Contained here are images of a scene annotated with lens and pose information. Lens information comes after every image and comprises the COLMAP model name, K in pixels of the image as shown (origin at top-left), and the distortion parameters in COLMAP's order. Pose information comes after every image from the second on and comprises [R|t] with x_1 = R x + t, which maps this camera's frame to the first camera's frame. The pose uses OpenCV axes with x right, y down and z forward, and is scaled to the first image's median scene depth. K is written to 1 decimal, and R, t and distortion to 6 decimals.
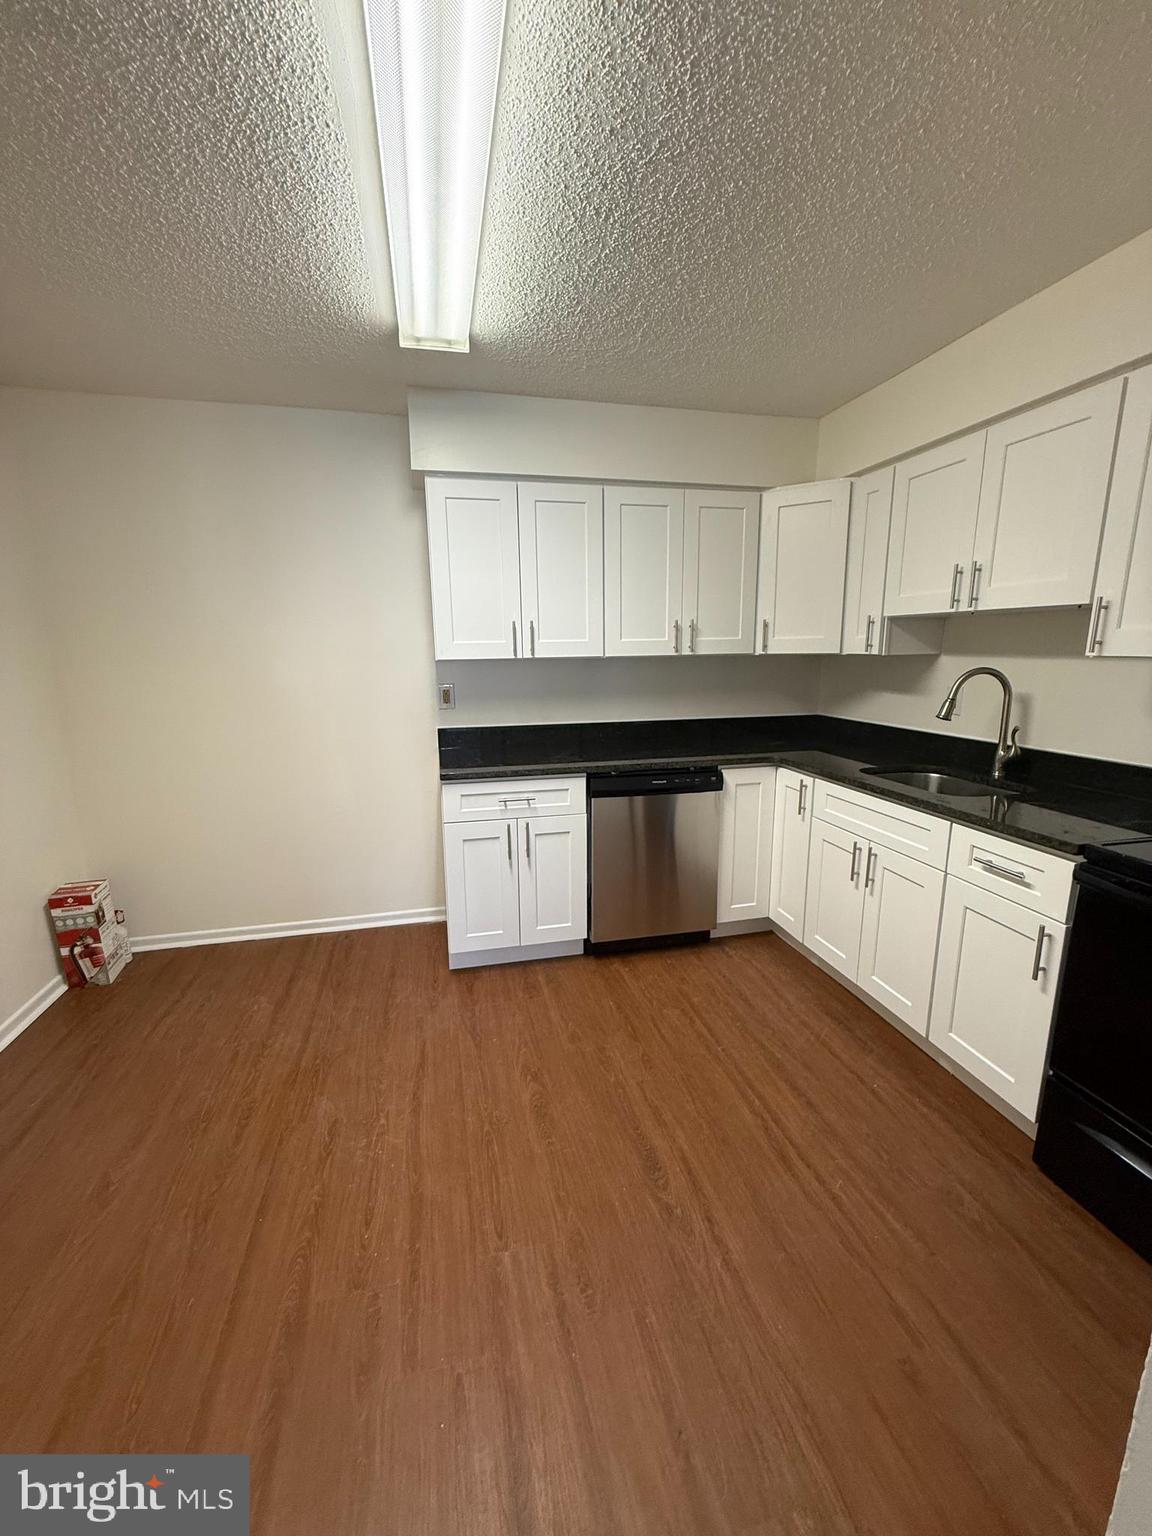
lens RADIAL K [[613.3, 0, 575.0], [0, 613.3, 766.6], [0, 0, 1]] dist [0.001448, -0.000049]
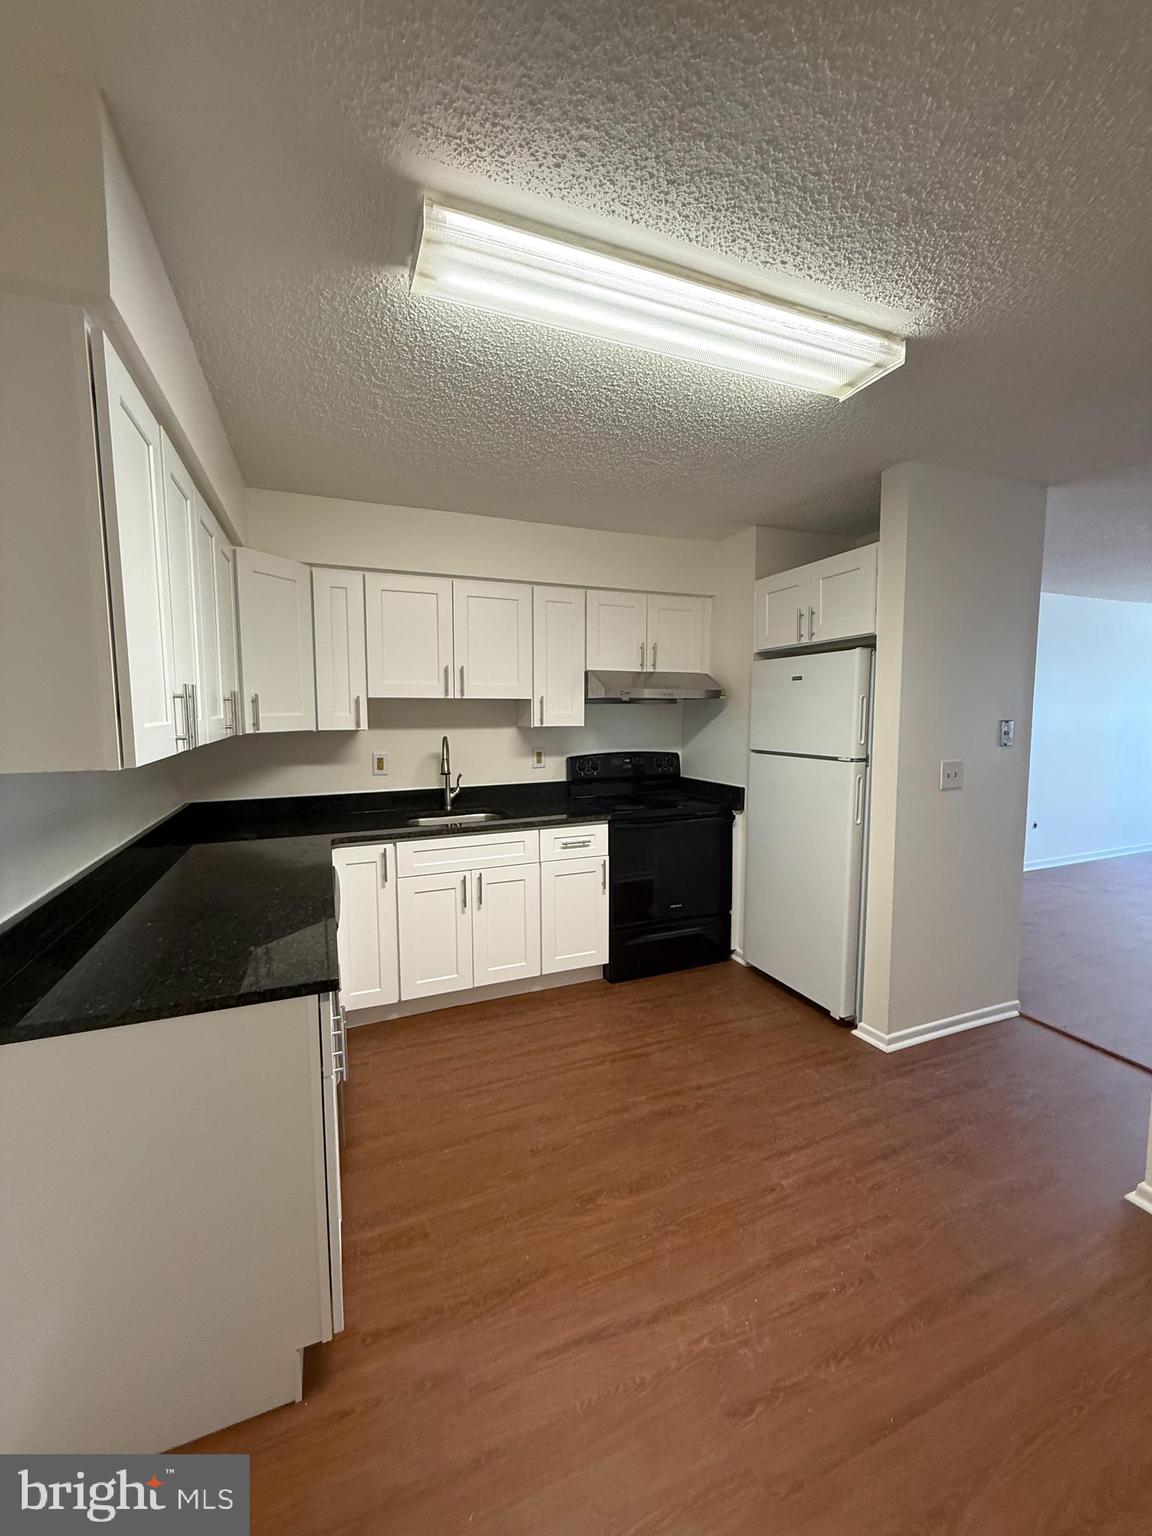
lens RADIAL K [[613.3, 0, 575.0], [0, 613.3, 766.6], [0, 0, 1]] dist [0.001448, -0.000049]
pose [[-0.161515, -0.080614, 0.983572, -1.032289], [0.194231, 0.974567, 0.111771, -0.248165], [-0.967568, 0.209093, -0.141750, 1.176348]]
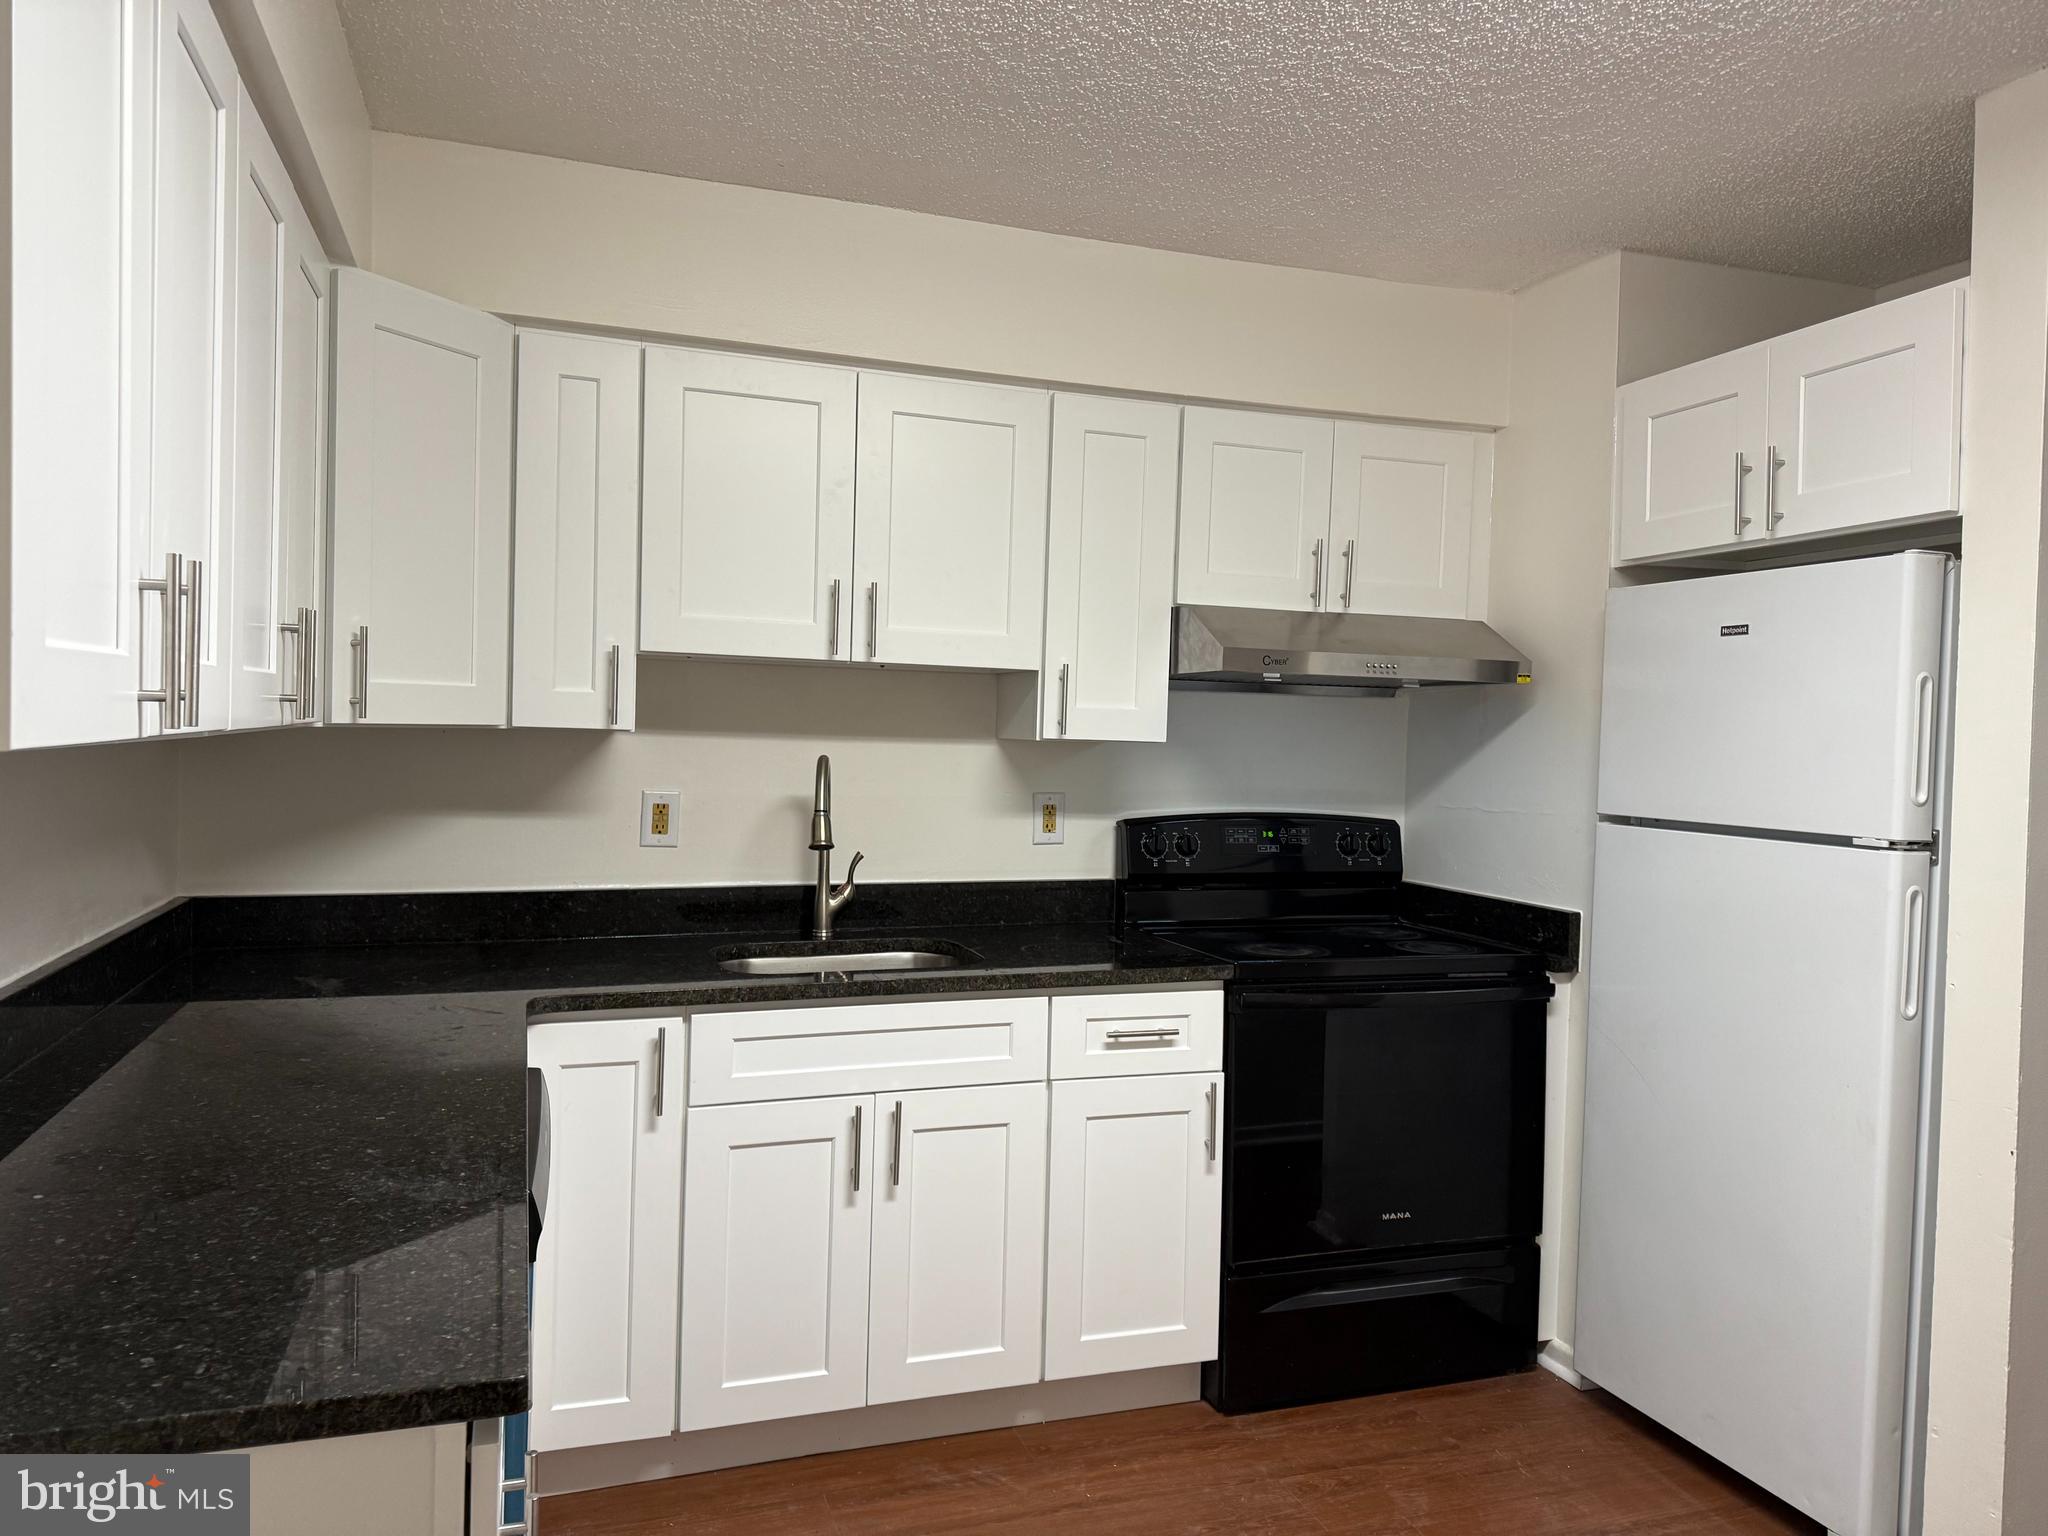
lens RADIAL K [[1437.6, 0, 1024.0], [0, 1437.6, 768.0], [0, 0, 1]] dist [0.104943, -0.151721]
pose [[-0.104566, -0.019980, 0.994317, -0.912372], [0.165607, 0.985489, 0.037218, -0.215079], [-0.980633, 0.168557, -0.099740, 1.212512]]
